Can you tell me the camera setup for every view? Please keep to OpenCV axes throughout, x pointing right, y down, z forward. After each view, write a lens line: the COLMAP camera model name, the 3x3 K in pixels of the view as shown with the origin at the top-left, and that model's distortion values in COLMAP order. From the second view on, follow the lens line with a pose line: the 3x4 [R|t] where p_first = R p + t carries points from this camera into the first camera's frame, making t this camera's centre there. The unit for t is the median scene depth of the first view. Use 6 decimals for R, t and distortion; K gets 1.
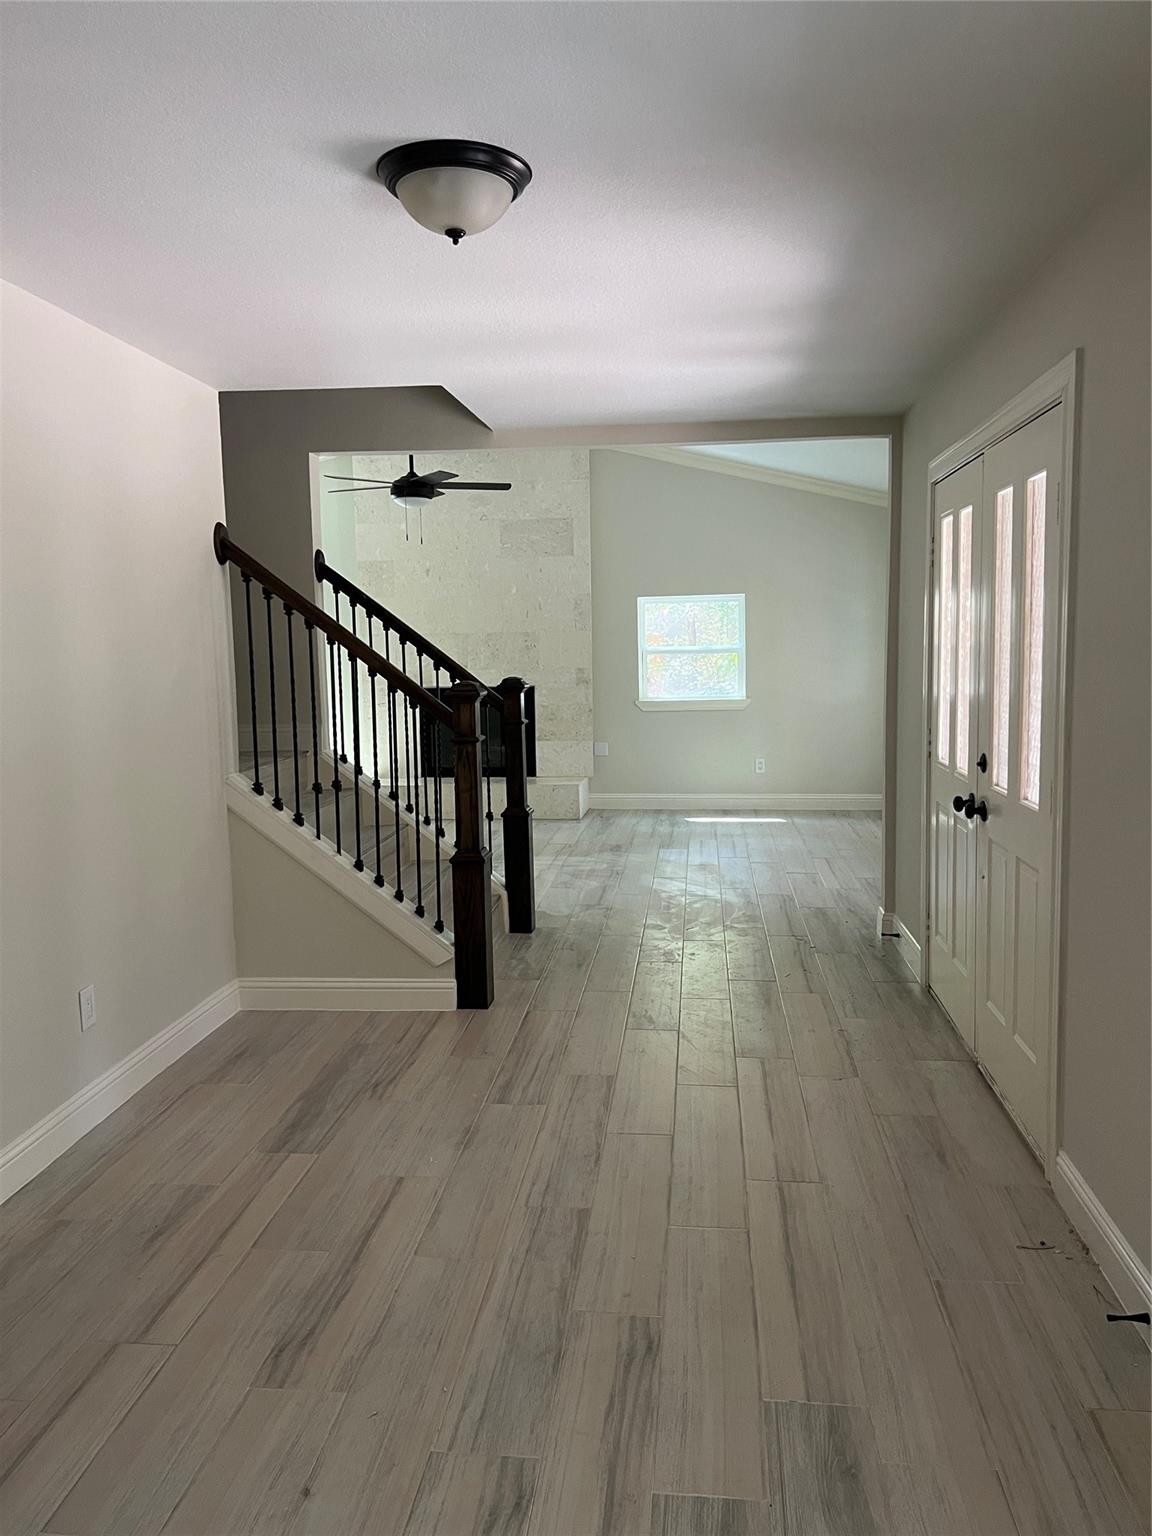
lens RADIAL K [[1187.5, 0, 577.2], [0, 1187.5, 766.6], [0, 0, 1]] dist [0.036829, 0.001161]
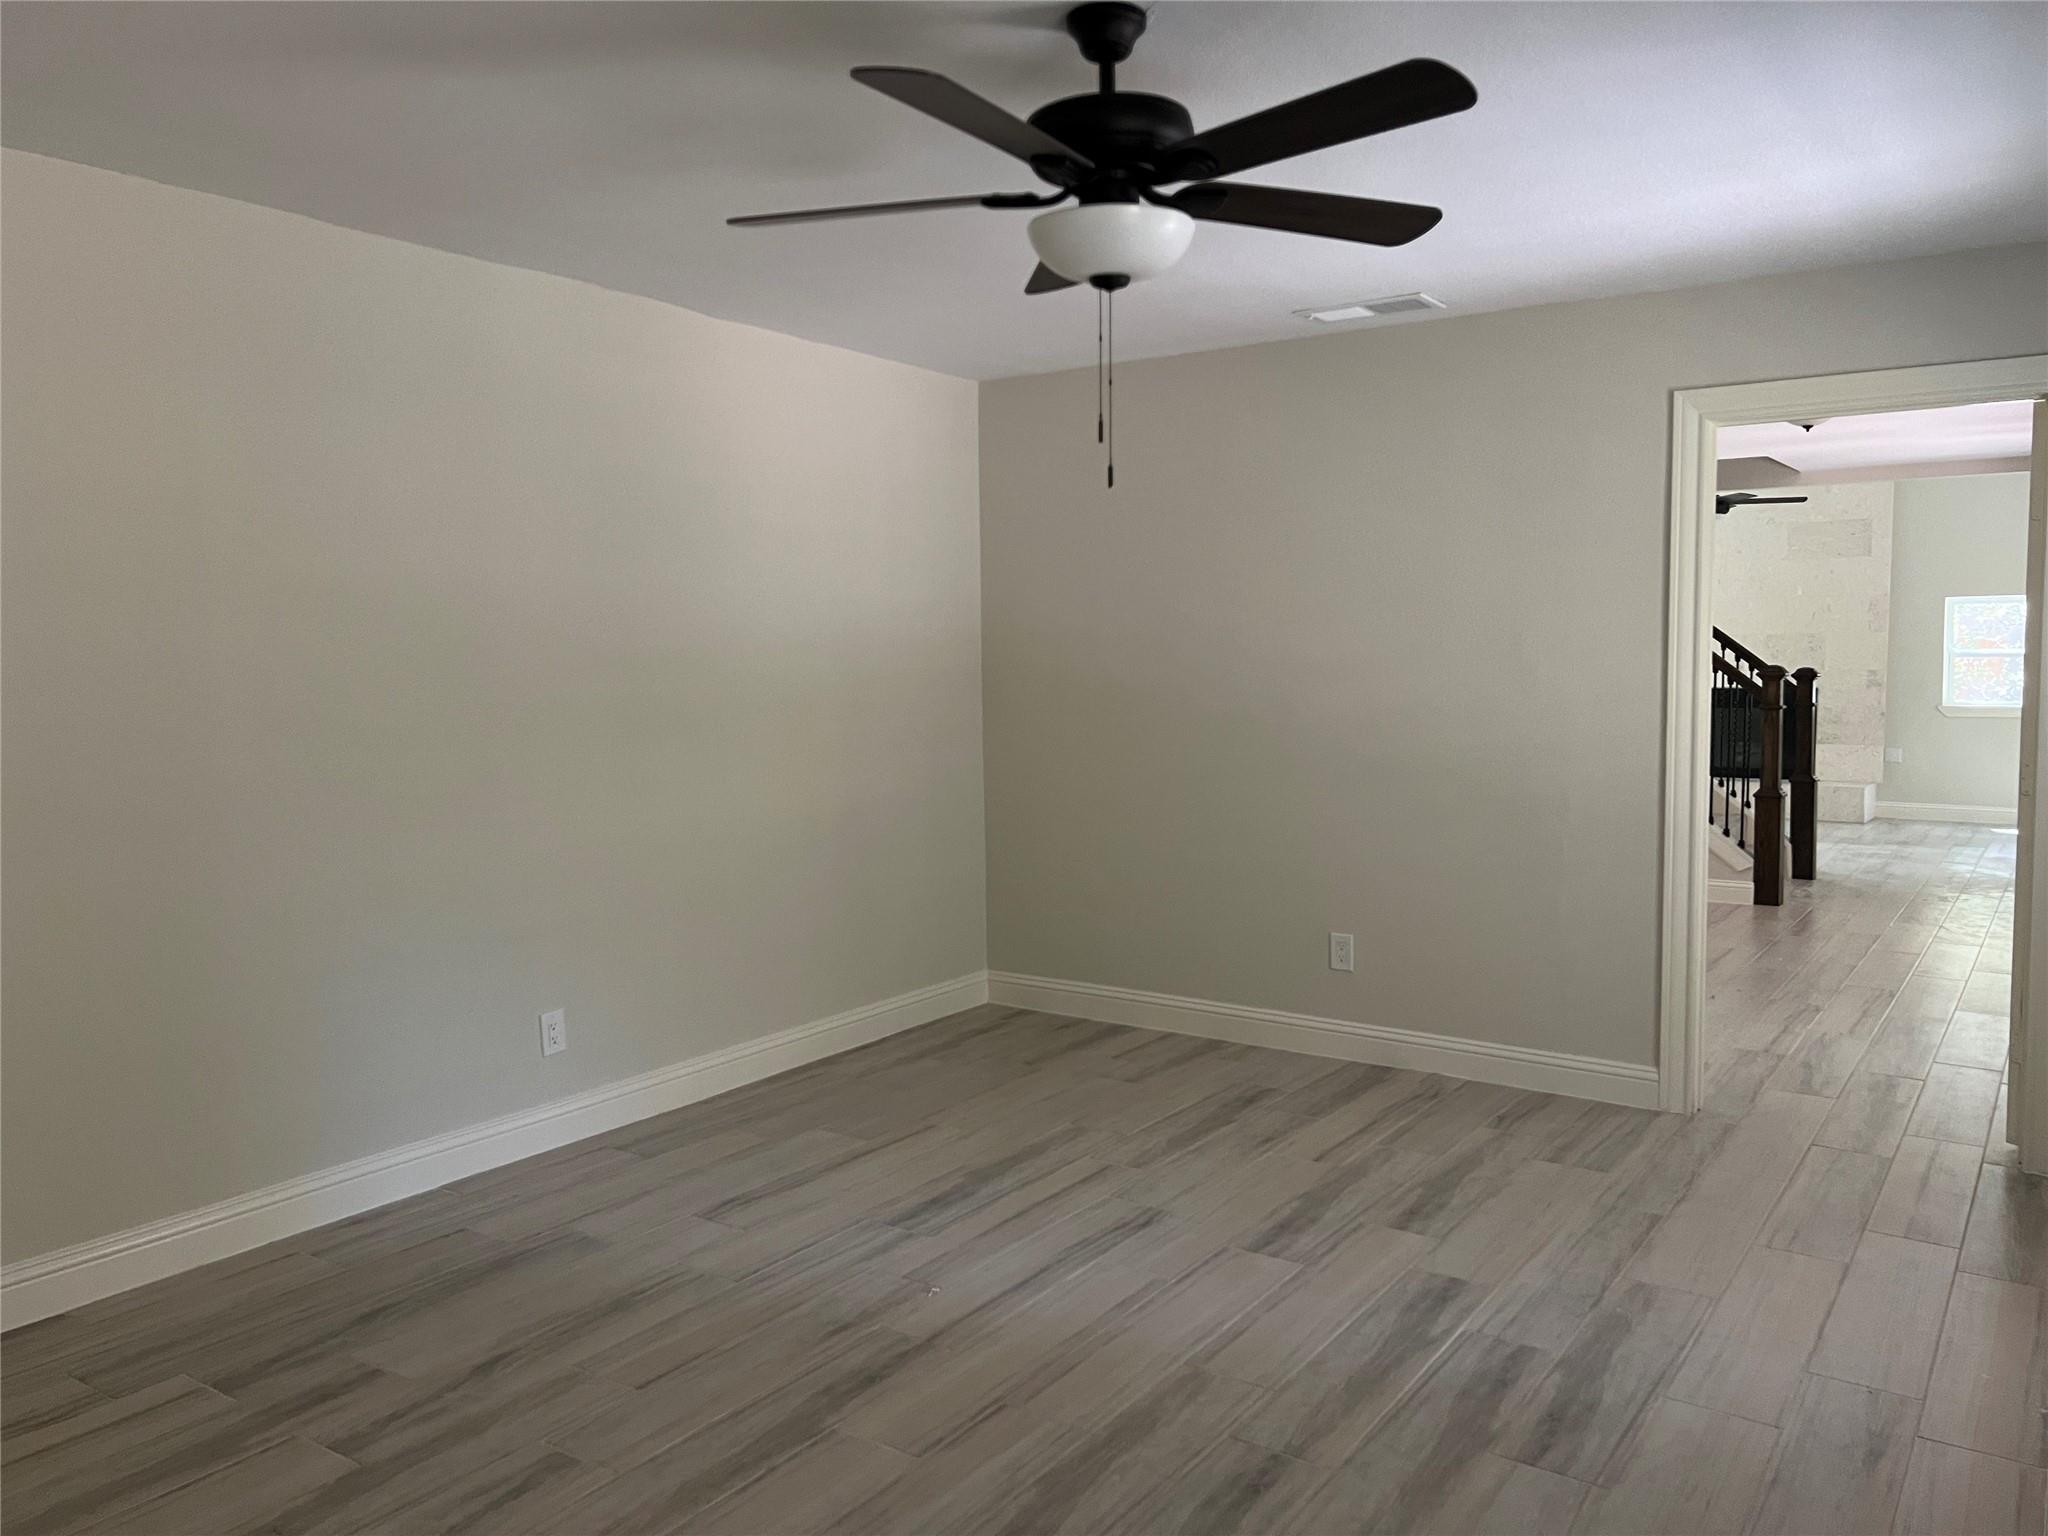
lens RADIAL K [[1583.3, 0, 1027.4], [0, 1583.3, 782.8], [0, 0, 1]] dist [0.036829, 0.001161]
pose [[0.884213, 0.045643, -0.464849, 0.008945], [-0.056867, 0.998330, -0.010145, 0.155294], [0.463610, 0.035405, 0.885332, -1.217285]]
